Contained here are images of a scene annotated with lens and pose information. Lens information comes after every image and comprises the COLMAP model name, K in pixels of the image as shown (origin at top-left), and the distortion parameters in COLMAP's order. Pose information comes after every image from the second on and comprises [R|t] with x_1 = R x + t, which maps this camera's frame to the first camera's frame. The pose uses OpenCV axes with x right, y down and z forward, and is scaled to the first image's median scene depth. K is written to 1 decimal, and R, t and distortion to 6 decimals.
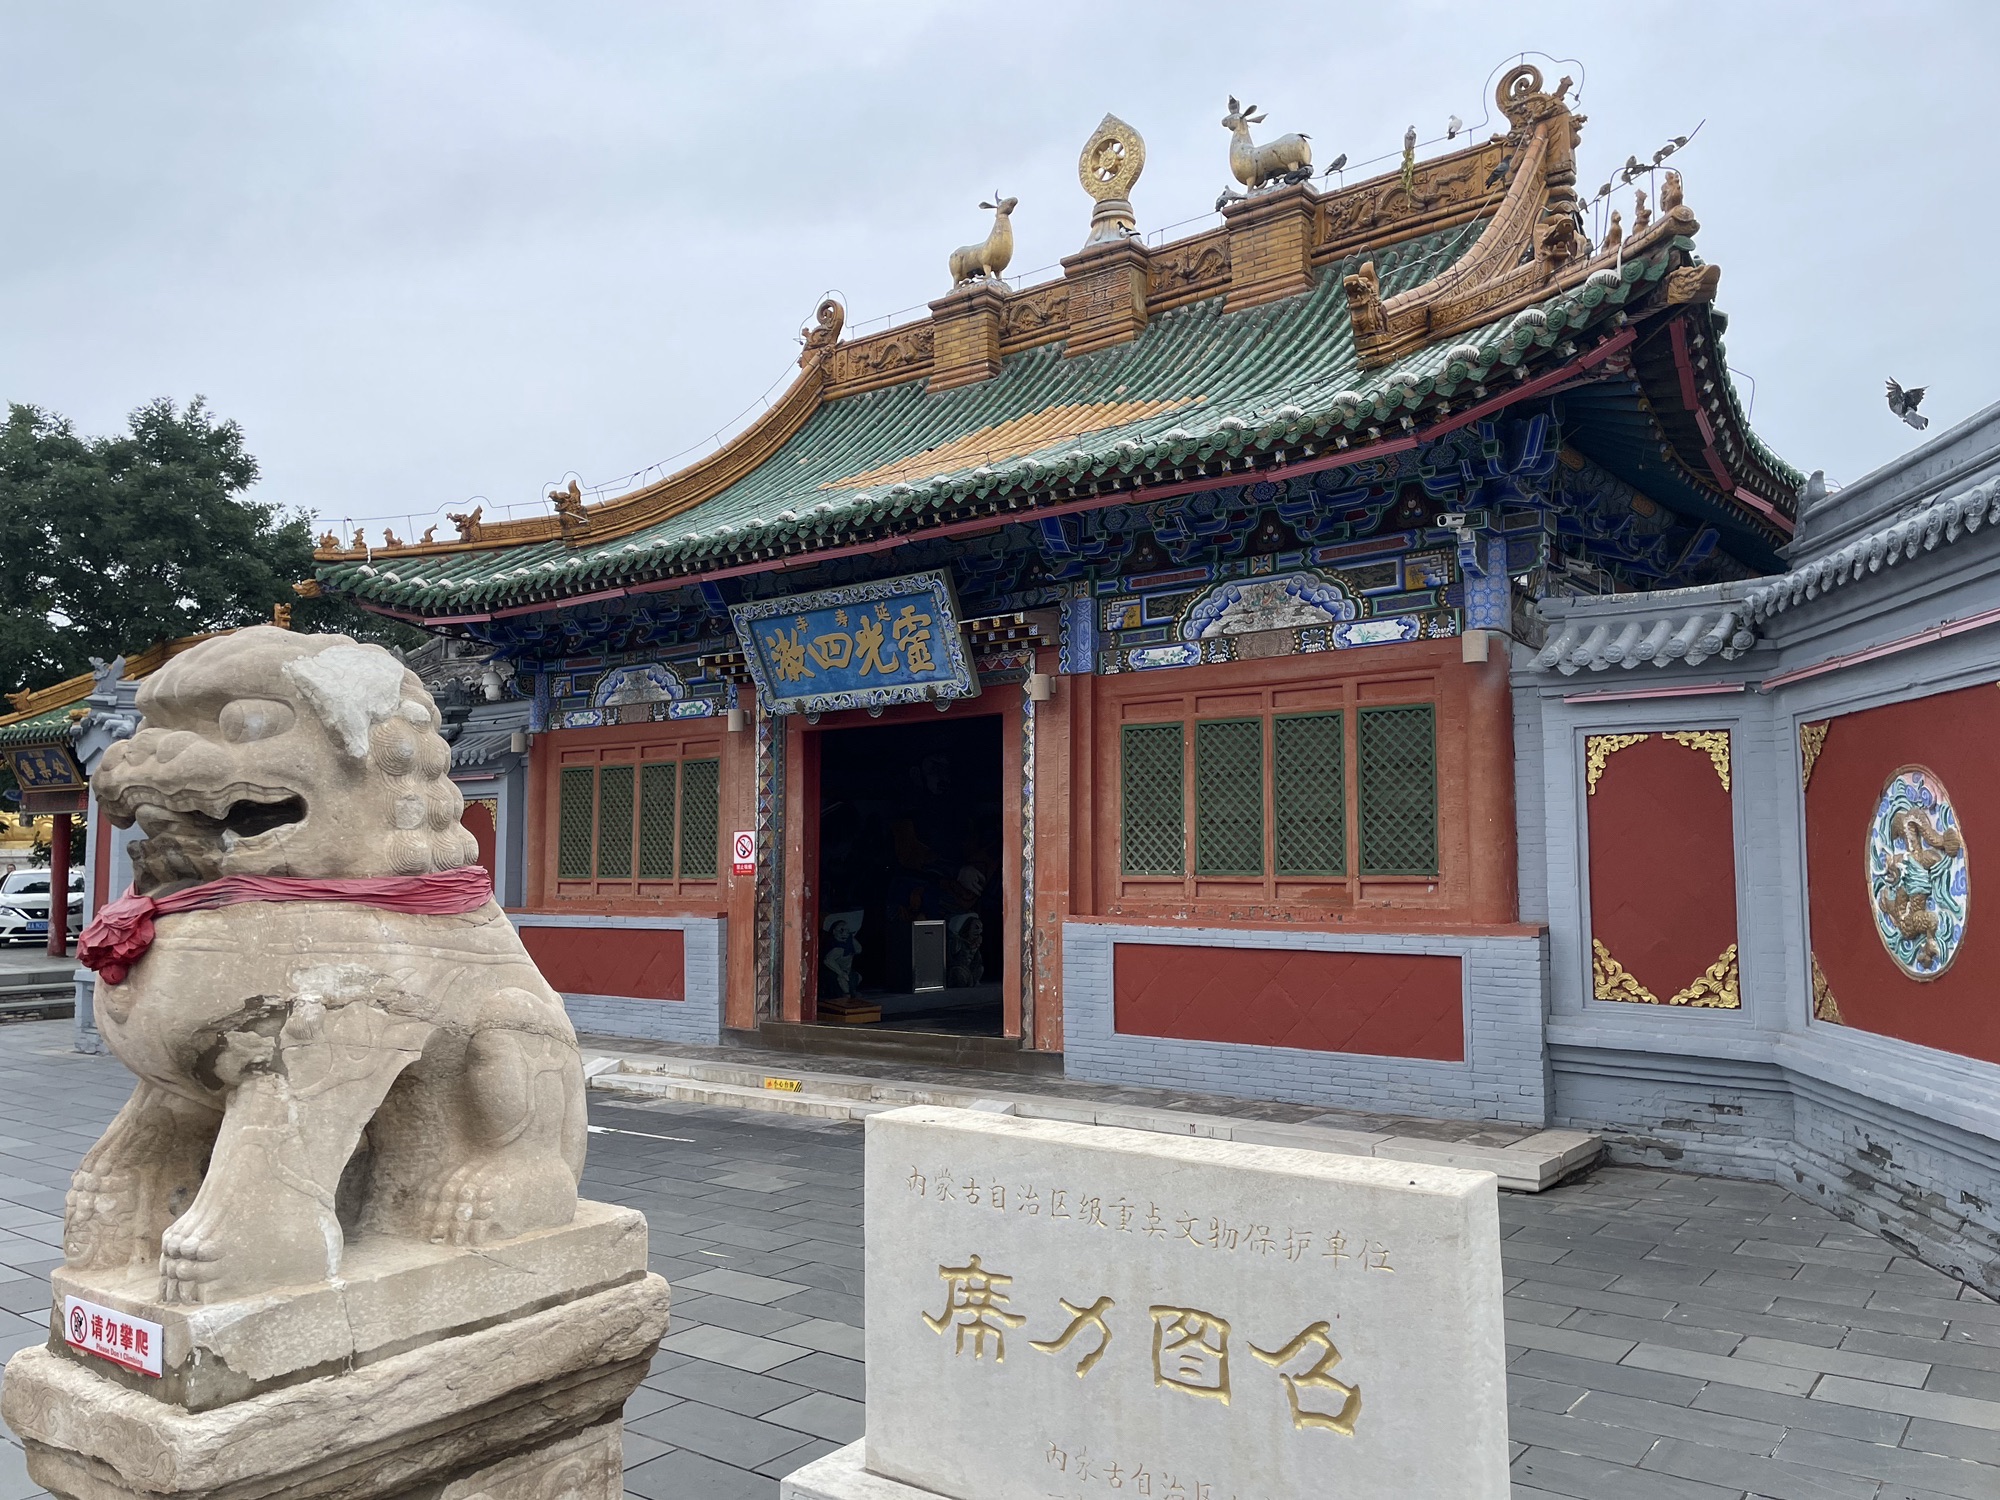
lens RADIAL K [[1570.9, 0, 1000.0], [0, 1570.9, 750.0], [0, 0, 1]] dist [0.009410, 0.000923]
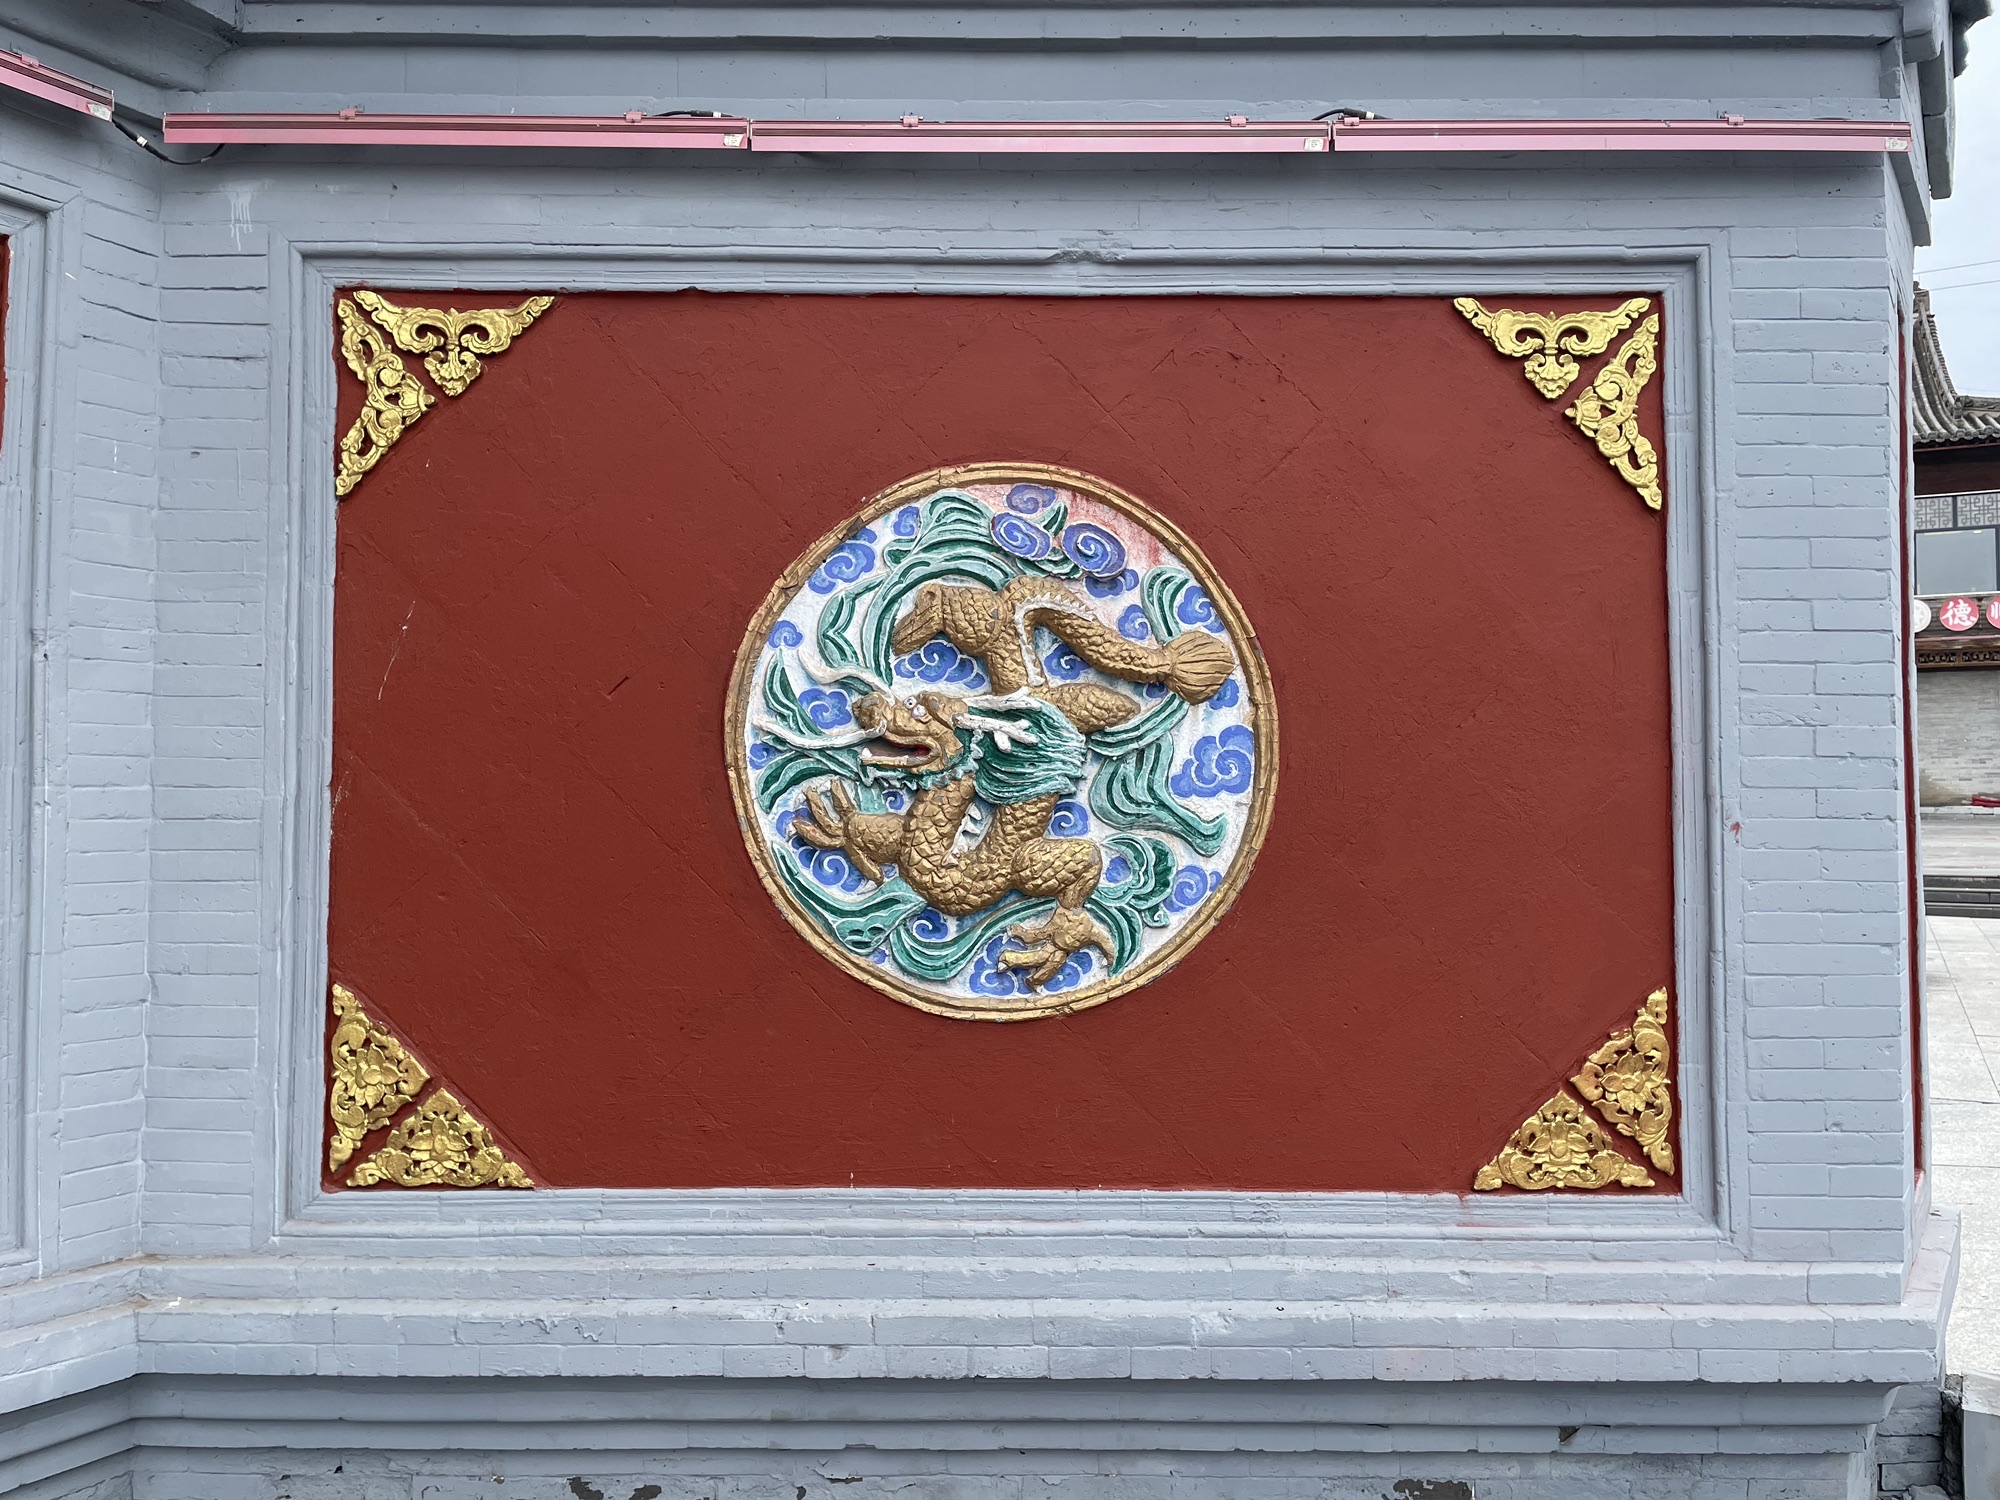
lens RADIAL K [[1570.9, 0, 1000.0], [0, 1570.9, 750.0], [0, 0, 1]] dist [0.009410, 0.000923]
pose [[-0.114491, 0.052137, 0.992055, 0.360365], [-0.075938, 0.995241, -0.061068, 0.186952], [-0.990518, -0.082327, -0.109987, 1.887011]]
